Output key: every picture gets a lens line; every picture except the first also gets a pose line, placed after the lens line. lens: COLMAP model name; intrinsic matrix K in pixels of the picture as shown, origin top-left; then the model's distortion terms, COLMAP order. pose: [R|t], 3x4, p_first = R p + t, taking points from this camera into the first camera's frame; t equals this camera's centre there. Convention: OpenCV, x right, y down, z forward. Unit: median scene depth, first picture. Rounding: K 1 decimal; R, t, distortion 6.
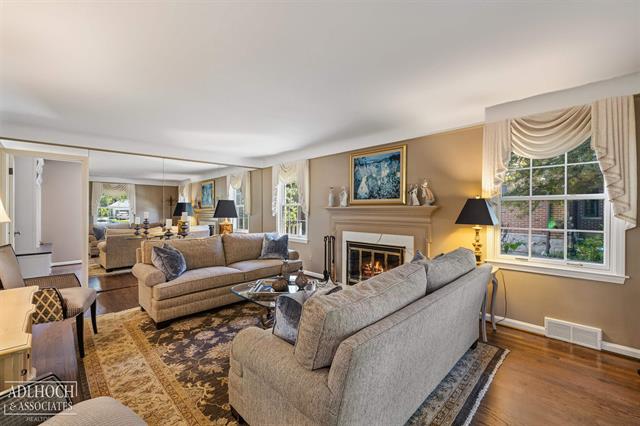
lens RADIAL K [[269.3, 0, 317.9], [0, 269.3, 209.4], [0, 0, 1]] dist [0.004040, 0.000785]
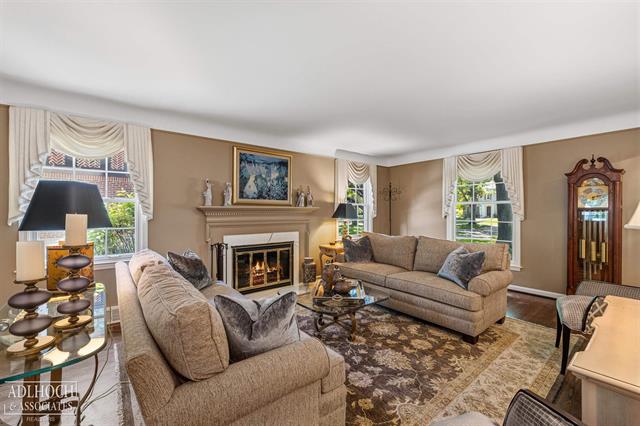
lens RADIAL K [[269.3, 0, 318.0], [0, 269.3, 212.9], [0, 0, 1]] dist [0.004040, 0.000785]
pose [[0.104211, -0.002311, 0.994553, -0.777598], [0.005056, 0.999986, 0.001794, 0.011573], [-0.994542, 0.004841, 0.104221, 0.698061]]
